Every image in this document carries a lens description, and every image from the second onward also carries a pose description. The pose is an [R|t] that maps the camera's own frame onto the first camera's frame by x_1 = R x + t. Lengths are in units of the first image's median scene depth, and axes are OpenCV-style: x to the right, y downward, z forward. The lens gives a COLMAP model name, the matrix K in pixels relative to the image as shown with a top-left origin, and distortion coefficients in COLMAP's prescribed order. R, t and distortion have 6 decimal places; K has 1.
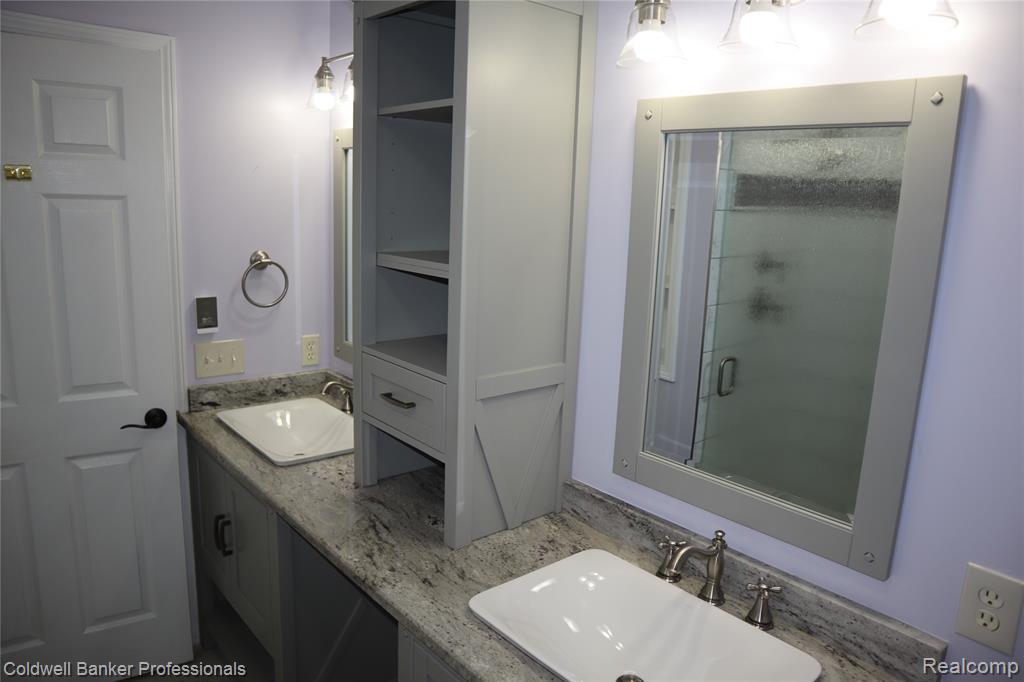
lens RADIAL K [[720.3, 0, 512.0], [0, 720.3, 341.0], [0, 0, 1]] dist [-0.097472, 0.048704]
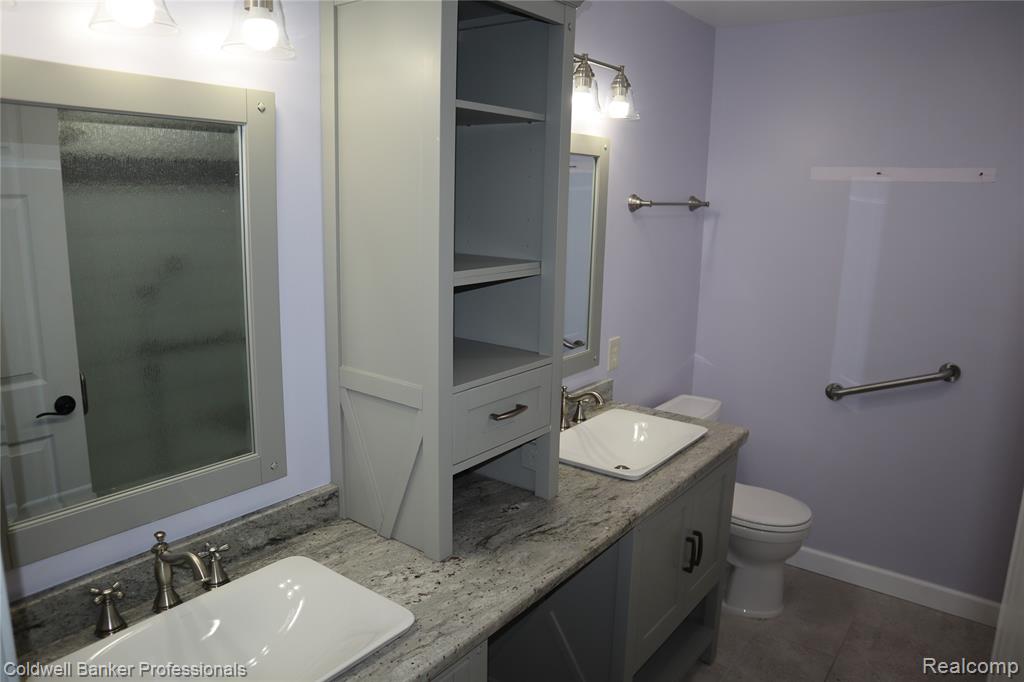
lens RADIAL K [[695.8, 0, 512.0], [0, 695.8, 341.0], [0, 0, 1]] dist [-0.153876, 0.042525]
pose [[-0.226360, -0.245200, 0.942676, -0.883290], [0.147925, 0.947917, 0.282084, -0.235711], [-0.962746, 0.203297, -0.178299, 0.991682]]
